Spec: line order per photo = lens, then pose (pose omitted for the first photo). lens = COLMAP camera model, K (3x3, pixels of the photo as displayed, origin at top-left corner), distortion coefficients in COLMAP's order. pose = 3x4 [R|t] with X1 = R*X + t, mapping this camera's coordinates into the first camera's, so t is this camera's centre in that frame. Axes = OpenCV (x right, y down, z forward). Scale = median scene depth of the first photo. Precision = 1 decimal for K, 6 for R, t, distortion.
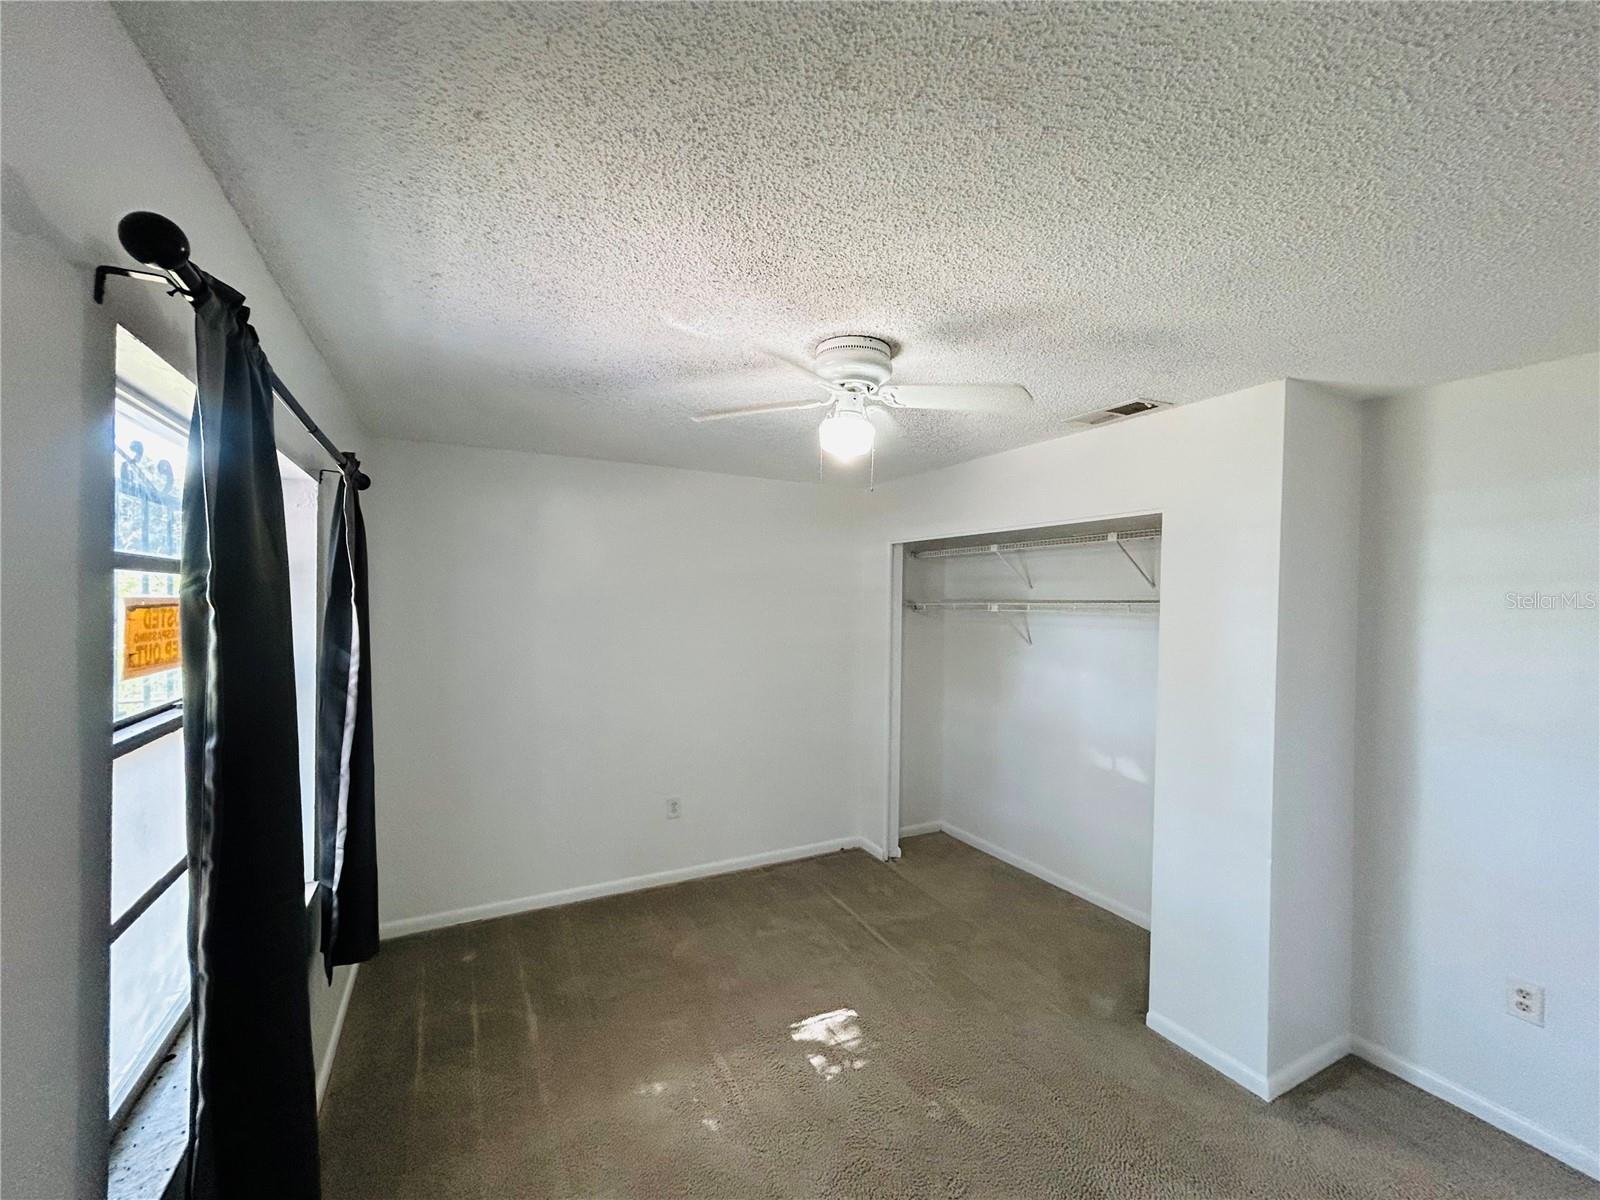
lens RADIAL K [[649.4, 0, 788.0], [0, 649.4, 595.1], [0, 0, 1]] dist [0.000731, 0.000221]
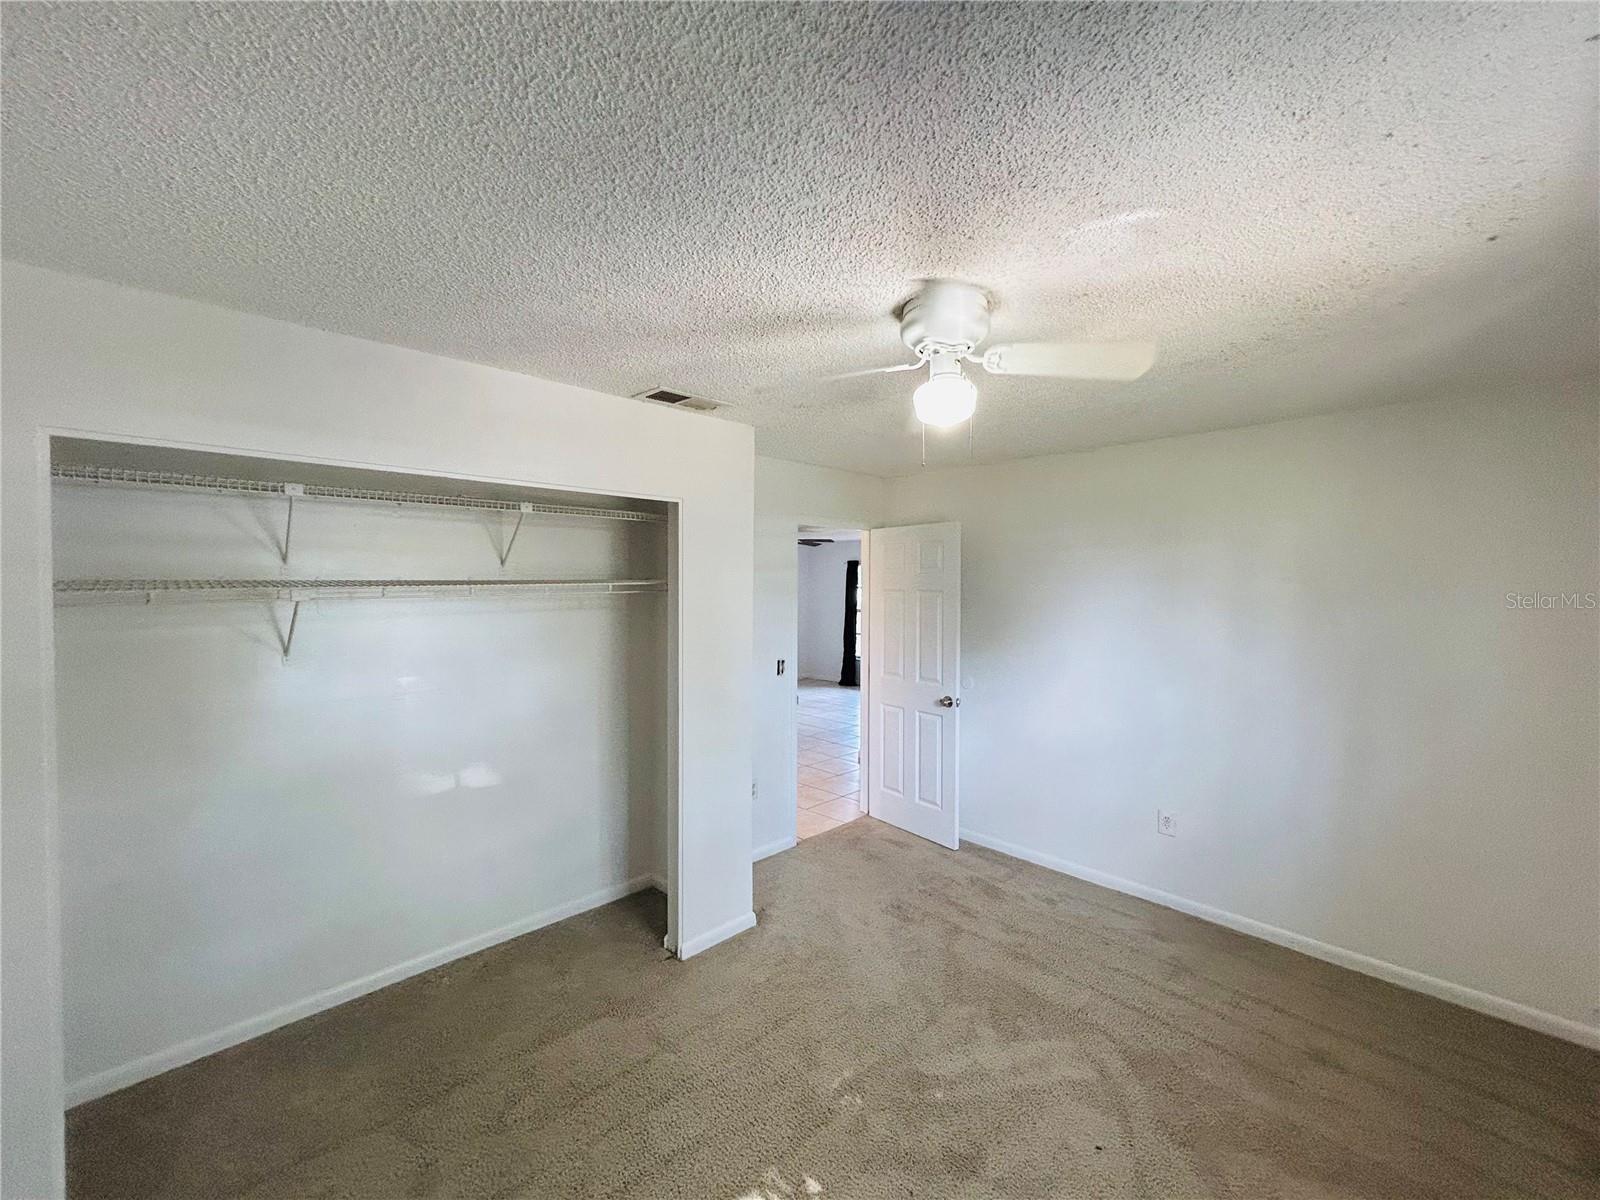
lens RADIAL K [[649.4, 0, 787.7], [0, 649.4, 591.5], [0, 0, 1]] dist [0.000731, 0.000221]
pose [[-0.308726, -0.013391, 0.951057, -0.366917], [-0.000222, 0.999902, 0.014007, 0.009089], [-0.951151, 0.004113, -0.308698, 0.774644]]
